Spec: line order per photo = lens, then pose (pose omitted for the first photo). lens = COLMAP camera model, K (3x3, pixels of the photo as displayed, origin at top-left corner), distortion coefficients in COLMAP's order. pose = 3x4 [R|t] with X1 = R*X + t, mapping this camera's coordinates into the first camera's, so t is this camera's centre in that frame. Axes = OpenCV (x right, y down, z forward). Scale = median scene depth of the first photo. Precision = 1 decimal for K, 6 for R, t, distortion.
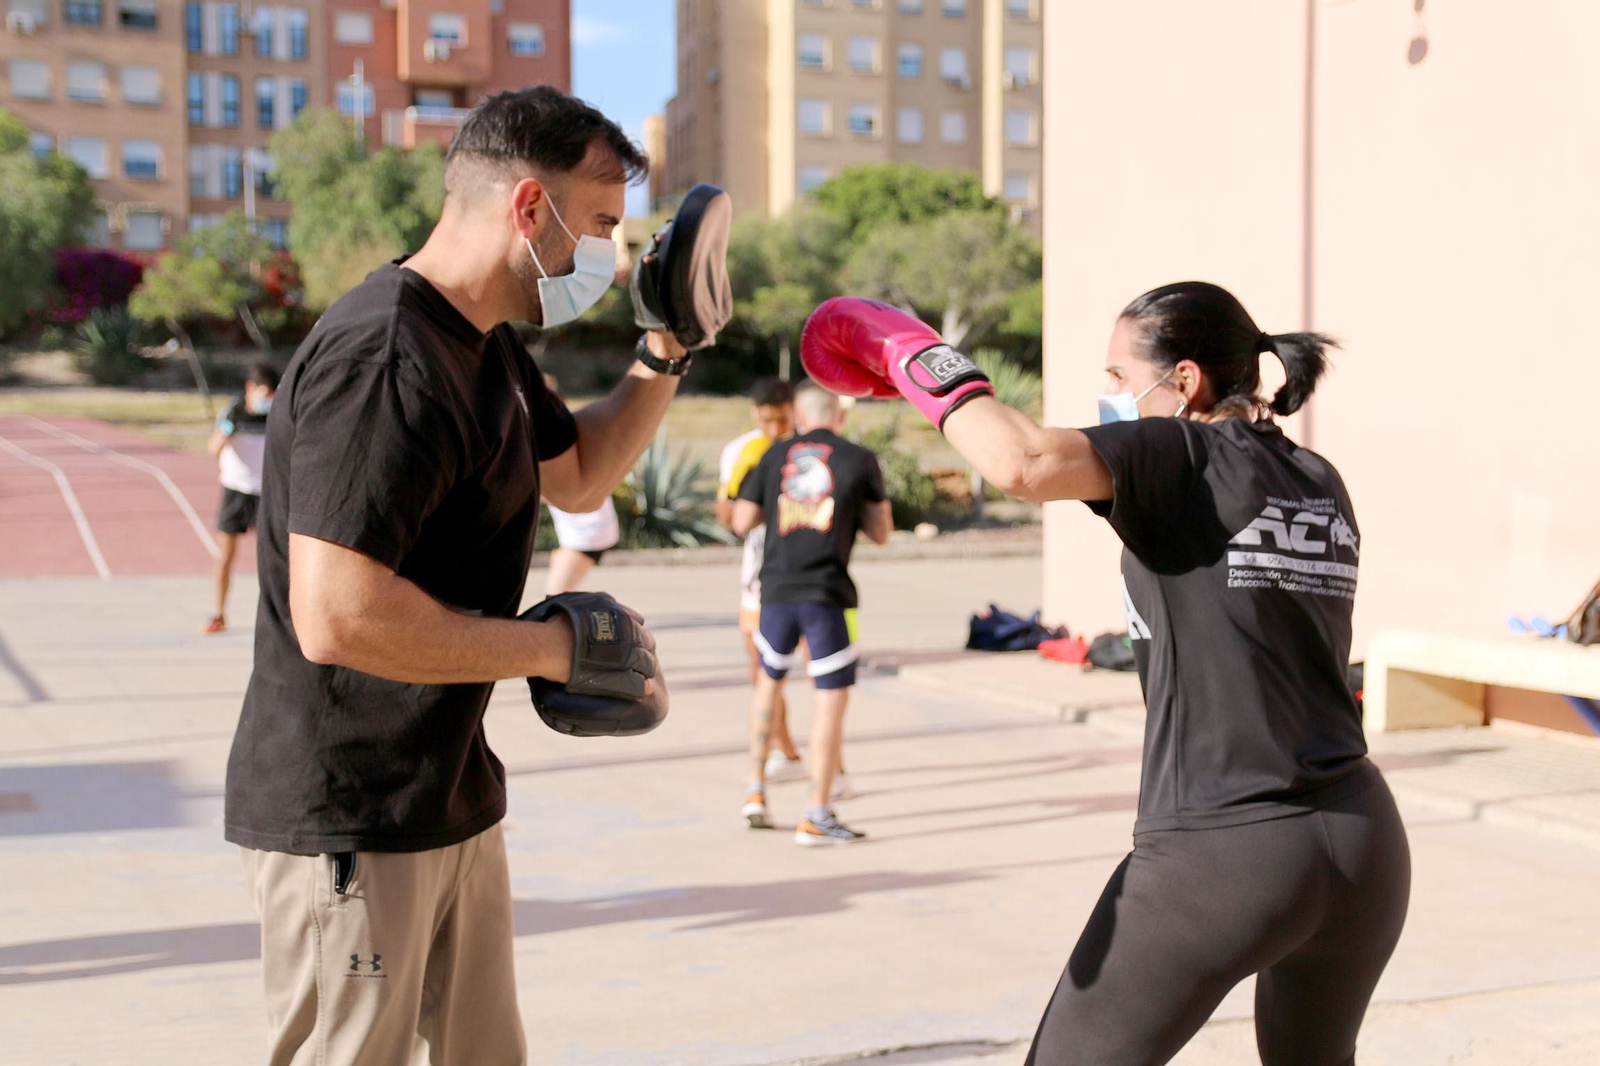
lens RADIAL K [[2263.5, 0, 816.8], [0, 2263.5, 561.0], [0, 0, 1]] dist [0.019143, 0.158182]
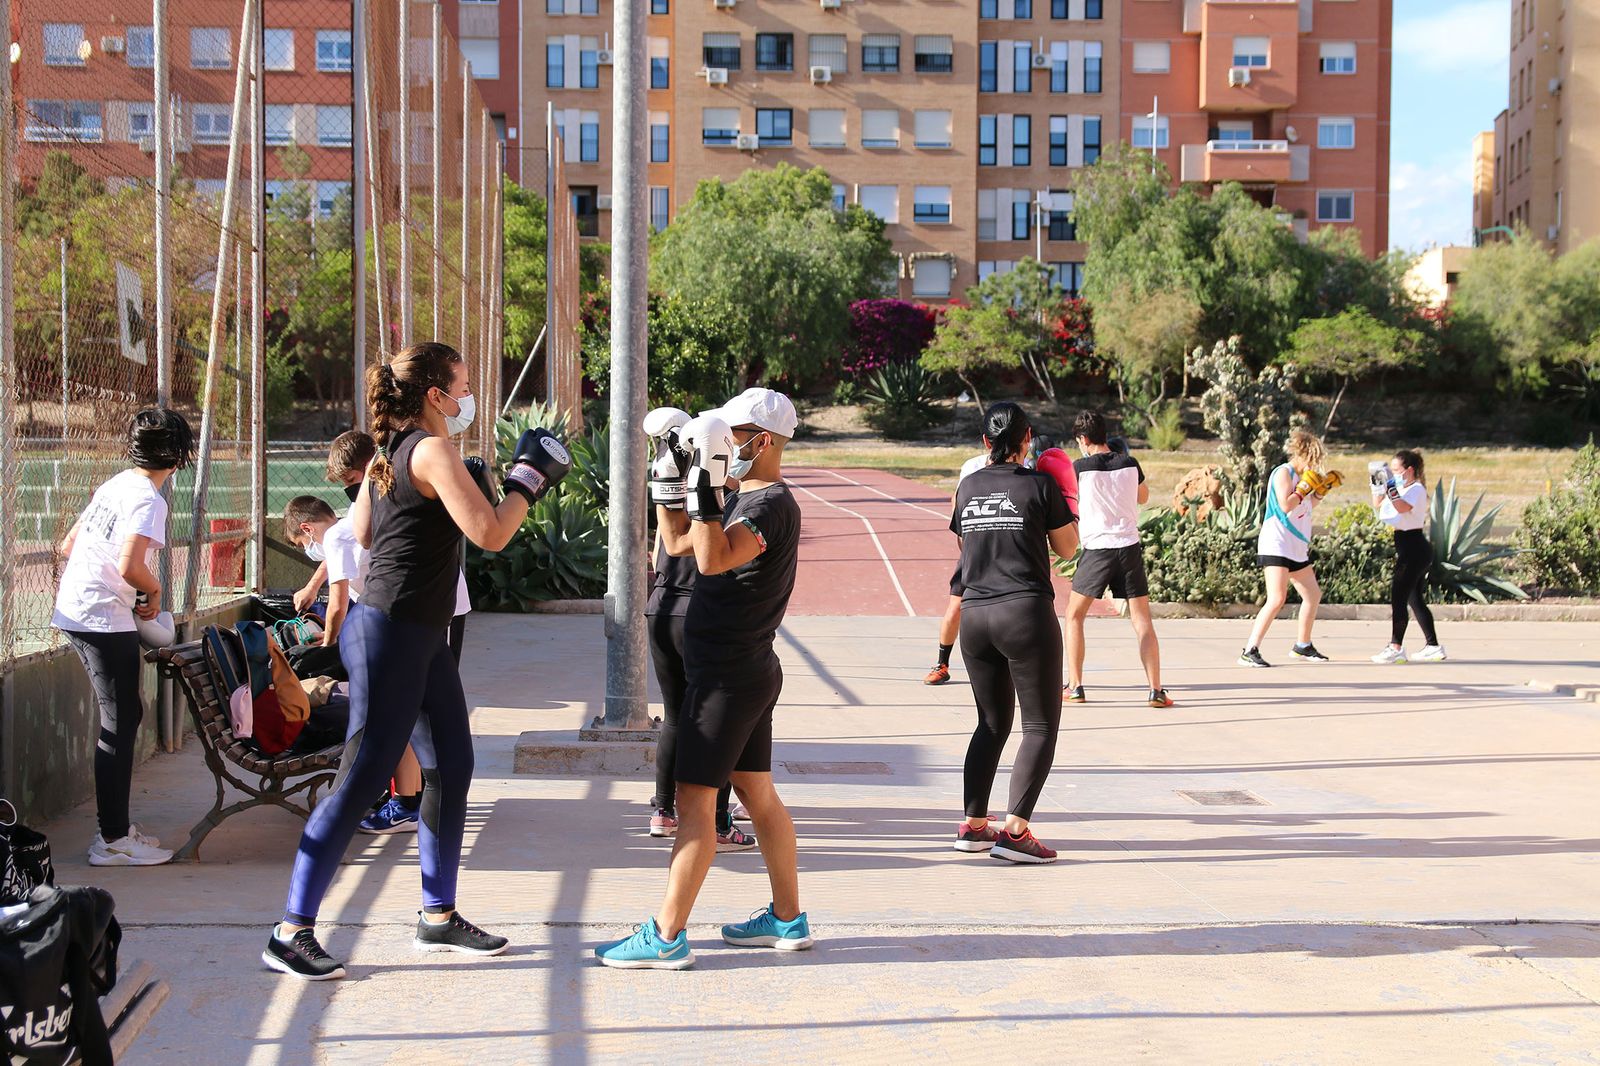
lens RADIAL K [[2514.8, 0, 800.0], [0, 2514.8, 533.0], [0, 0, 1]] dist [0.076121, 0.173522]
pose [[0.944208, 0.012253, -0.329123, 0.007438], [-0.024940, 0.999098, -0.034354, 0.002570], [0.328405, 0.040645, 0.943662, -0.036639]]
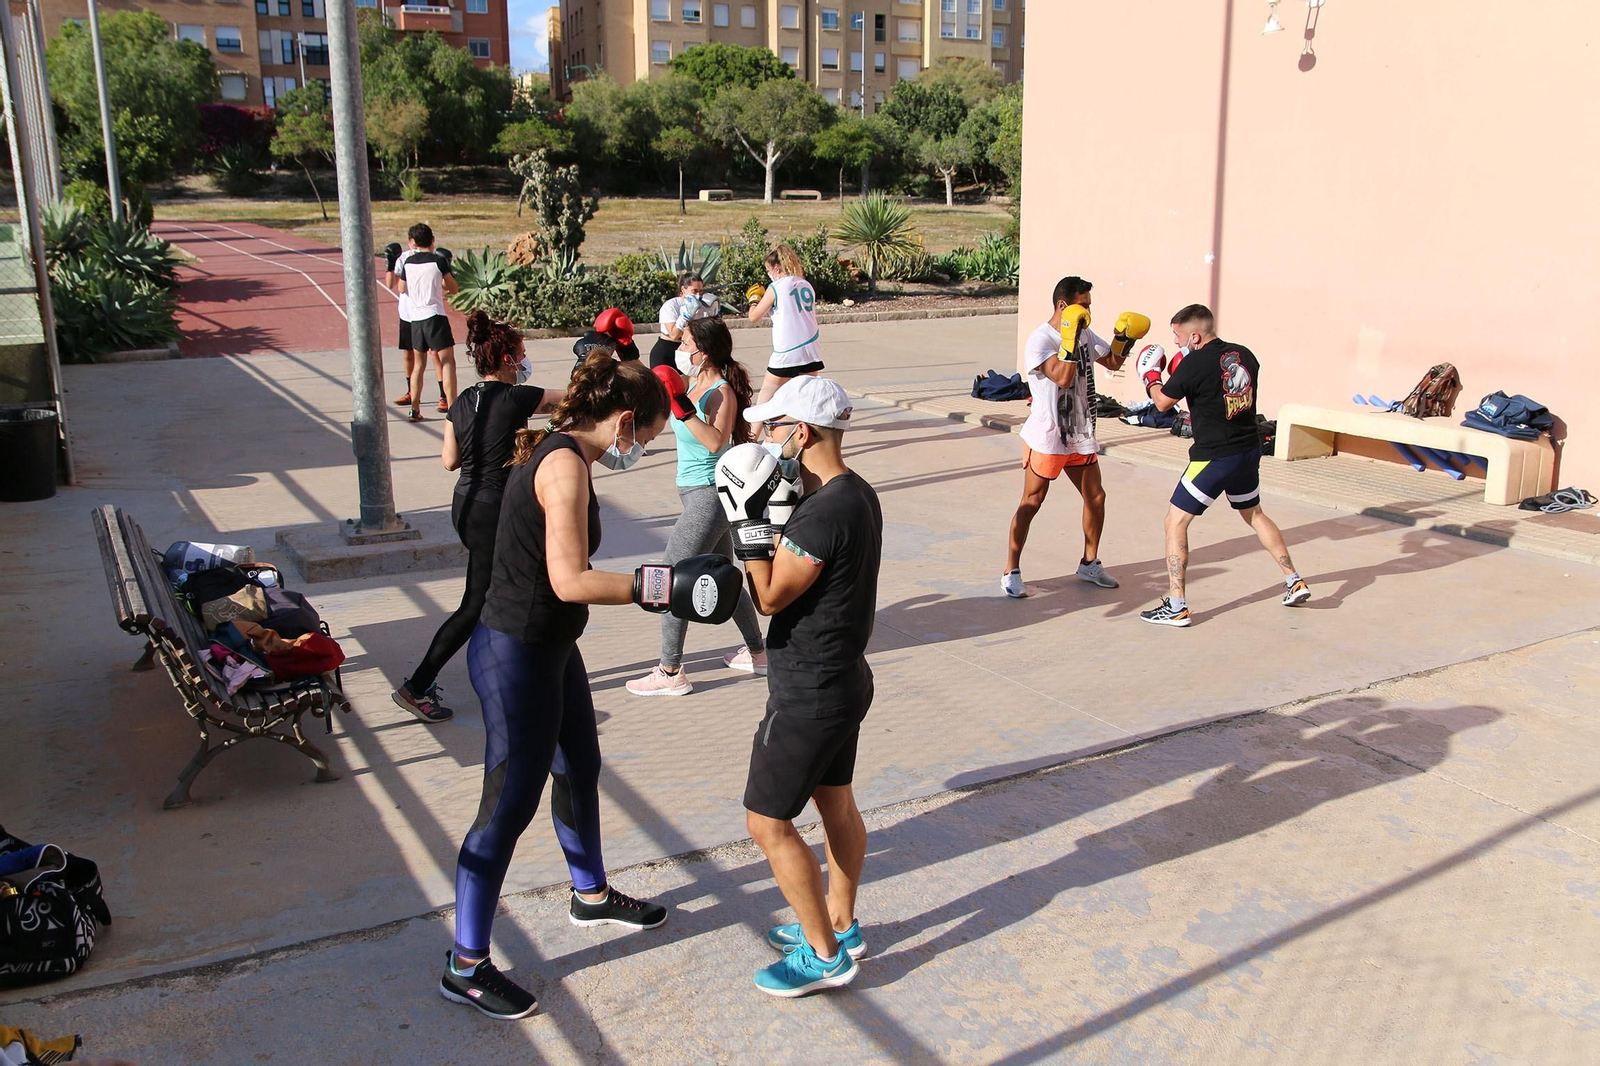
lens RADIAL K [[1380.3, 0, 792.3], [0, 1380.3, 544.5], [0, 0, 1]] dist [-0.111171, 0.167777]
pose [[0.993888, -0.031729, 0.105731, -0.029740], [0.011596, 0.982512, 0.185840, -0.007571], [-0.109779, -0.183478, 0.976875, -0.002851]]
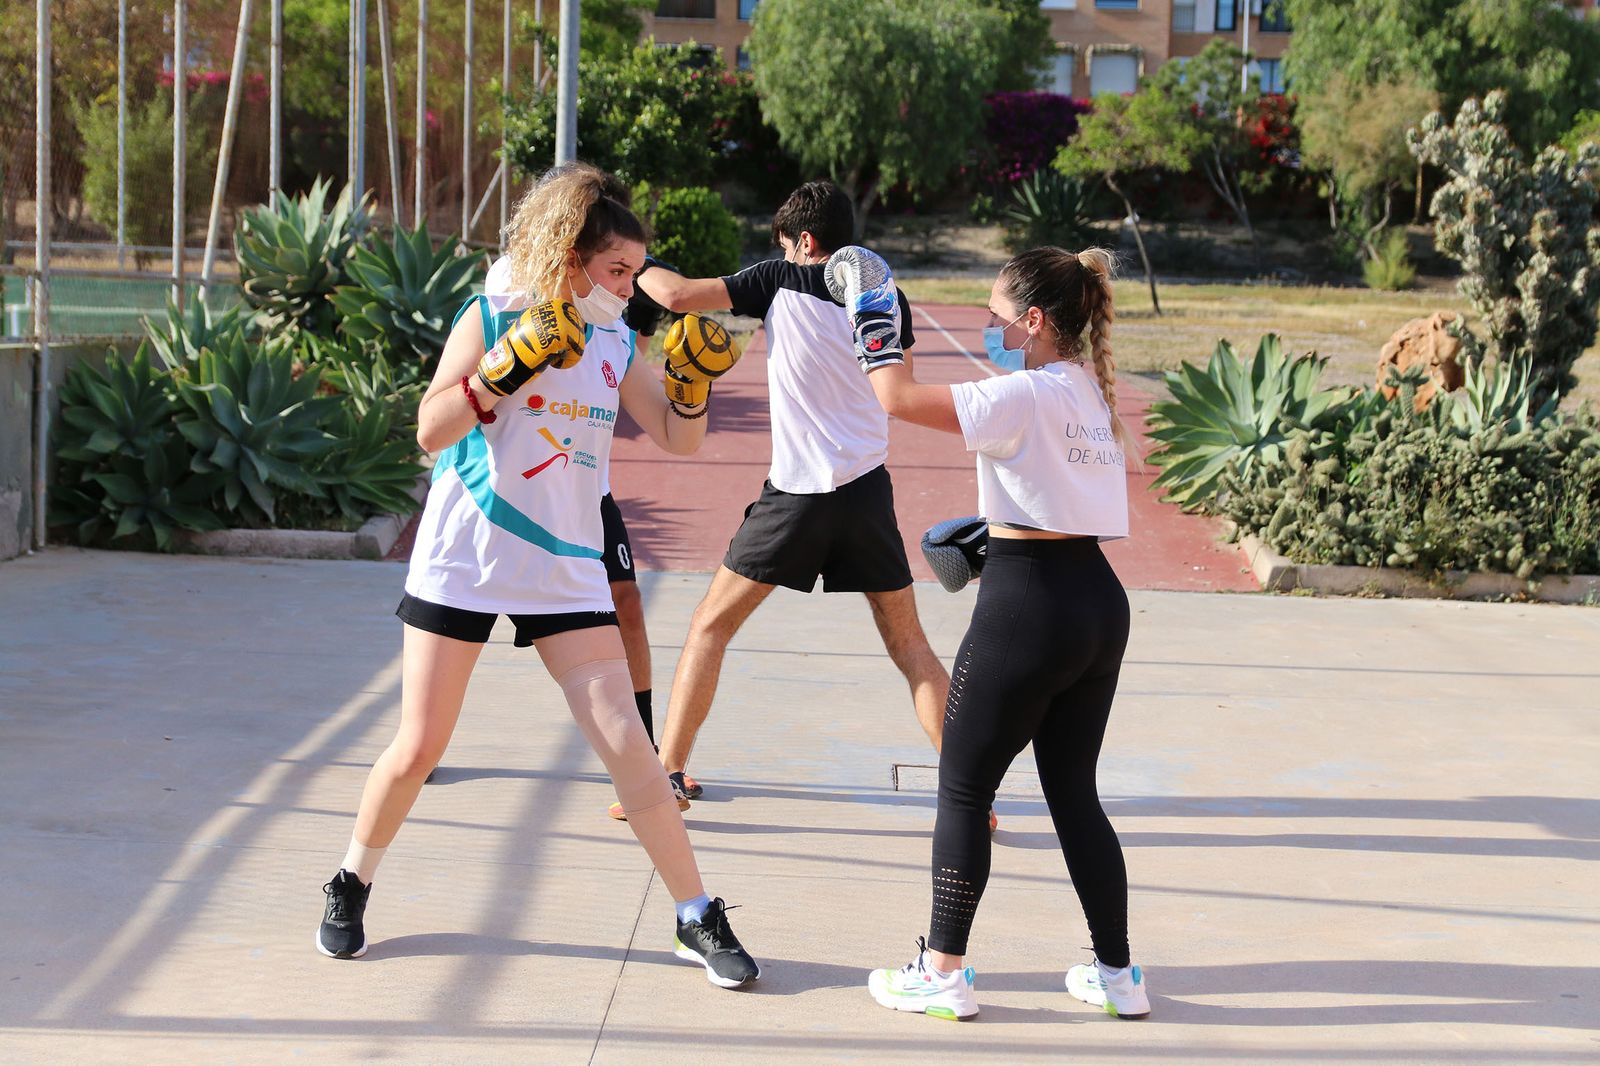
lens RADIAL K [[2711.3, 0, 800.0], [0, 2711.3, 533.0], [0, 0, 1]] dist [0.103943, 0.154291]
pose [[0.918239, 0.060011, -0.391454, -0.013006], [-0.053406, 0.998187, 0.027748, -0.005346], [0.392409, -0.004573, 0.919779, 0.080925]]
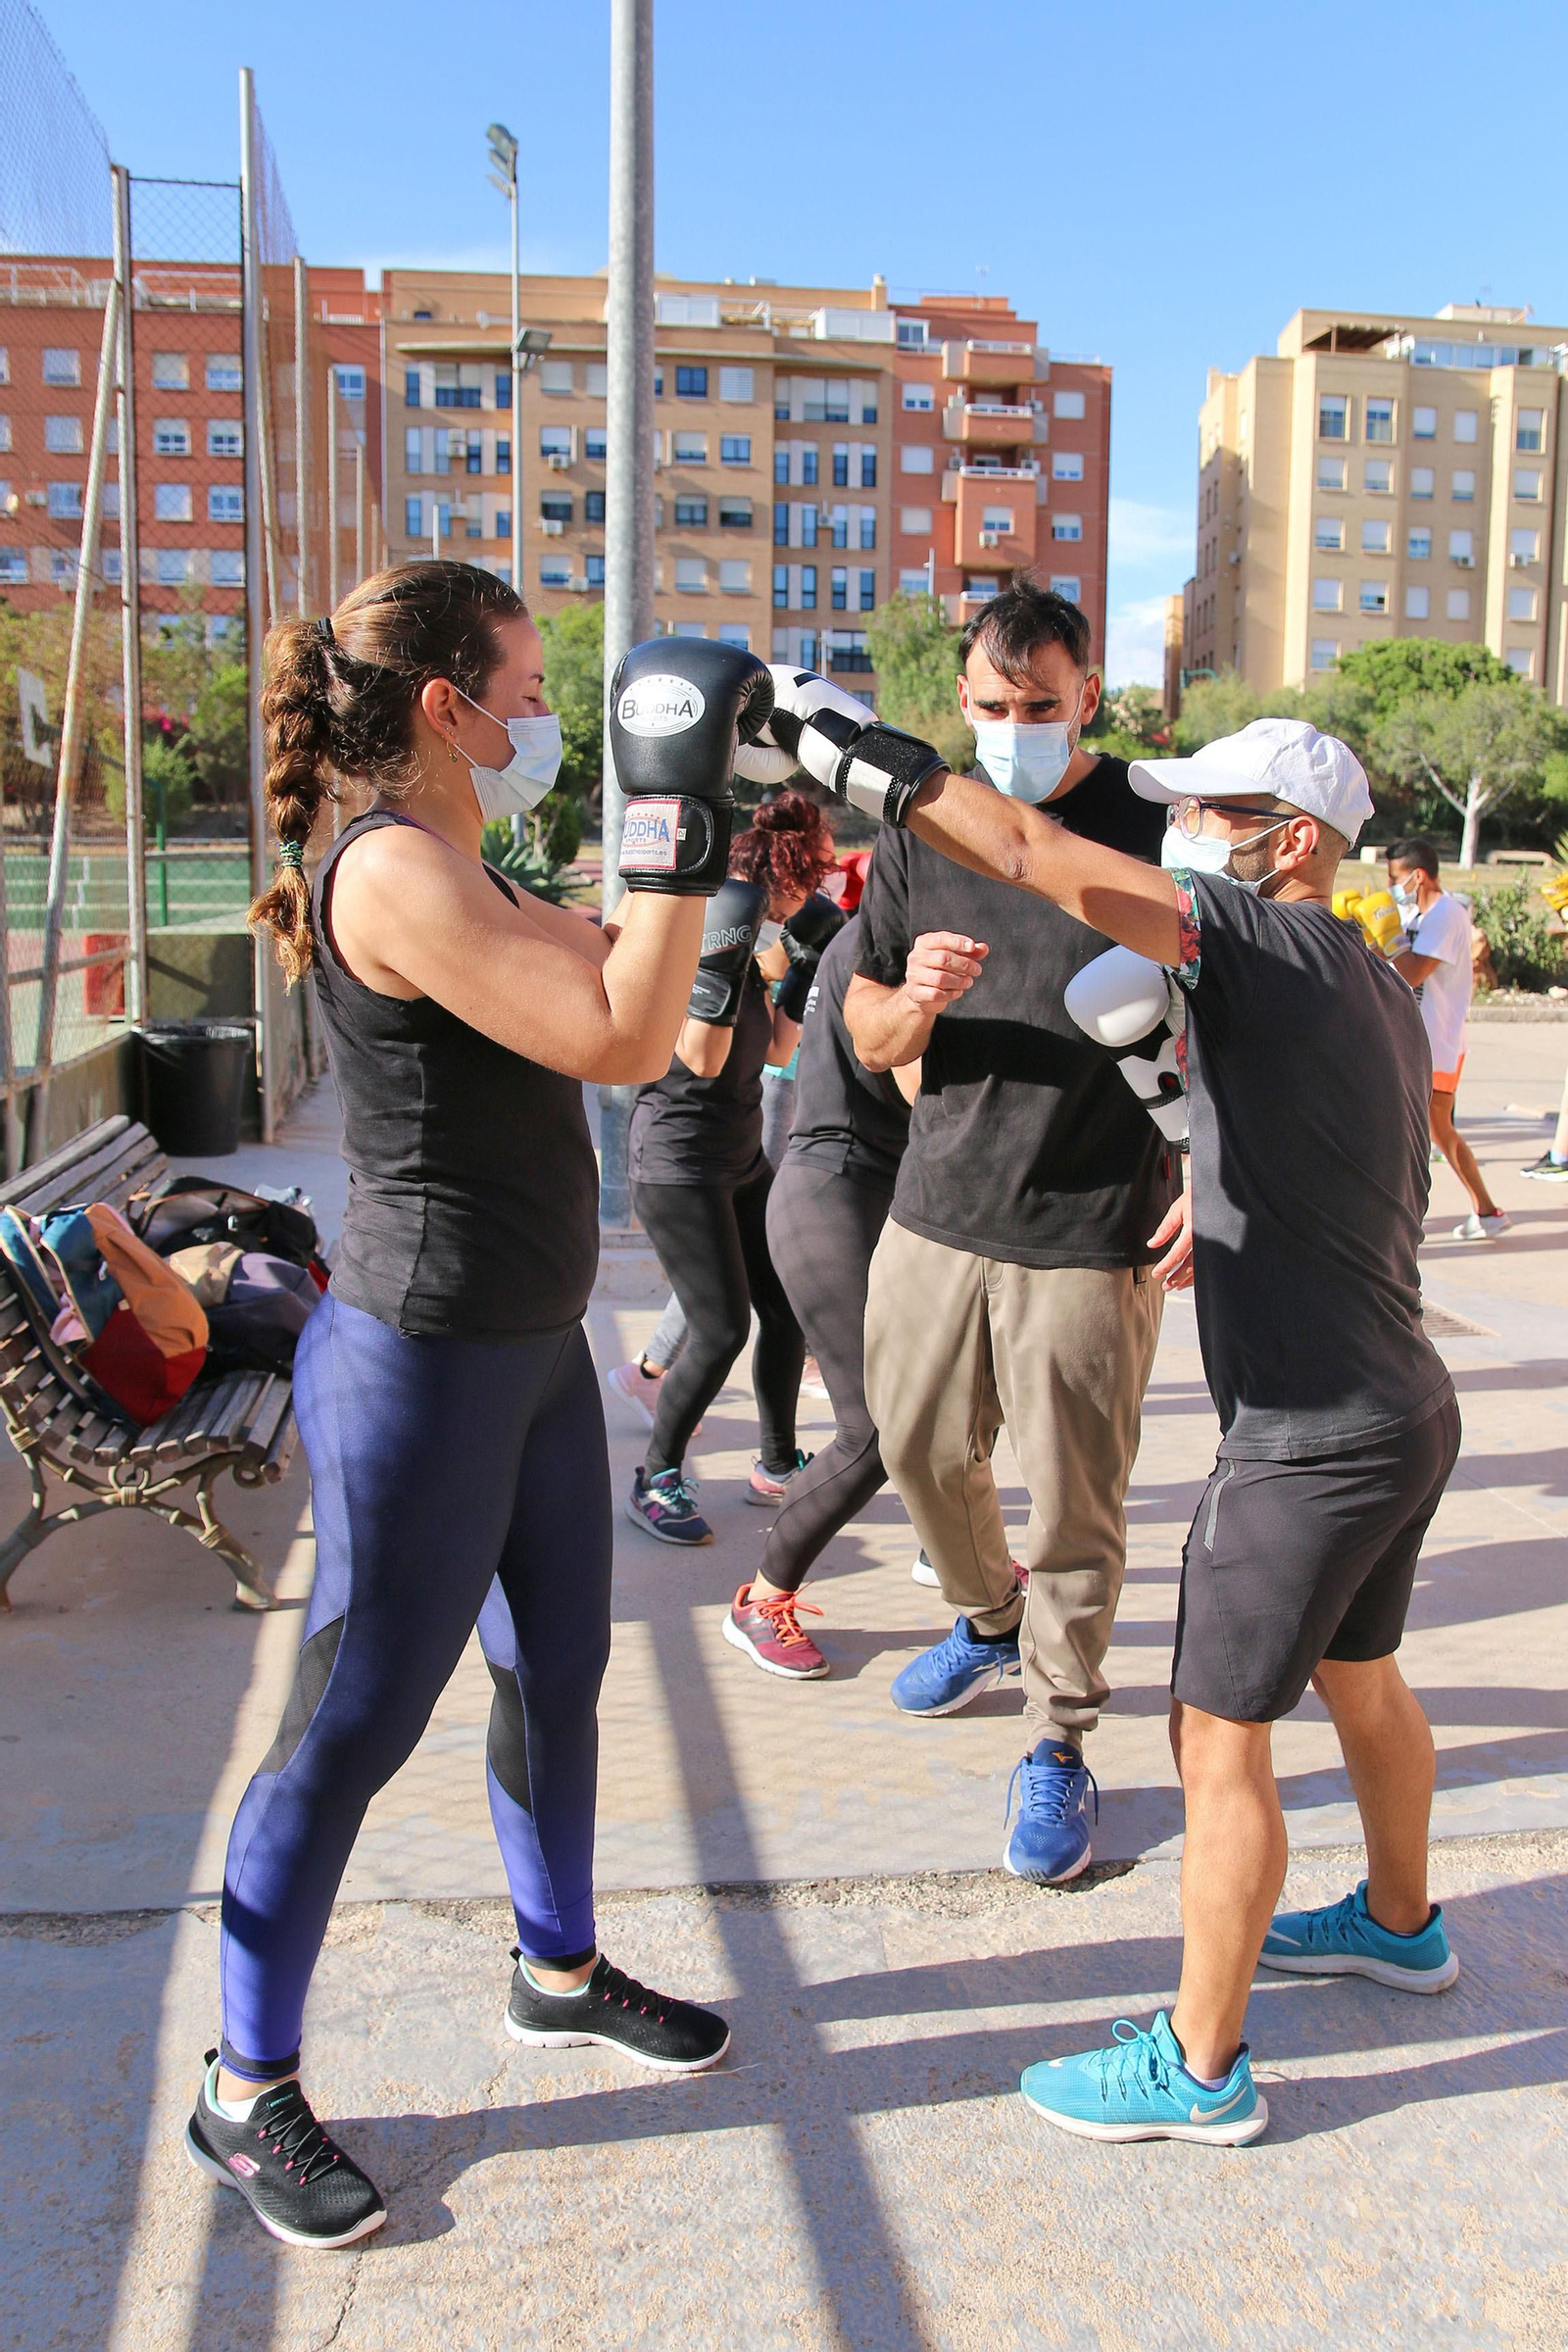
lens RADIAL K [[1986.7, 0, 798.1], [0, 1986.7, 1182.9], [0, 0, 1]] dist [-0.133395, 0.126455]
pose [[0.971290, 0.049134, -0.232769, -0.021836], [-0.026718, 0.994779, 0.098491, -0.001423], [0.236393, -0.089444, 0.967532, 0.014859]]
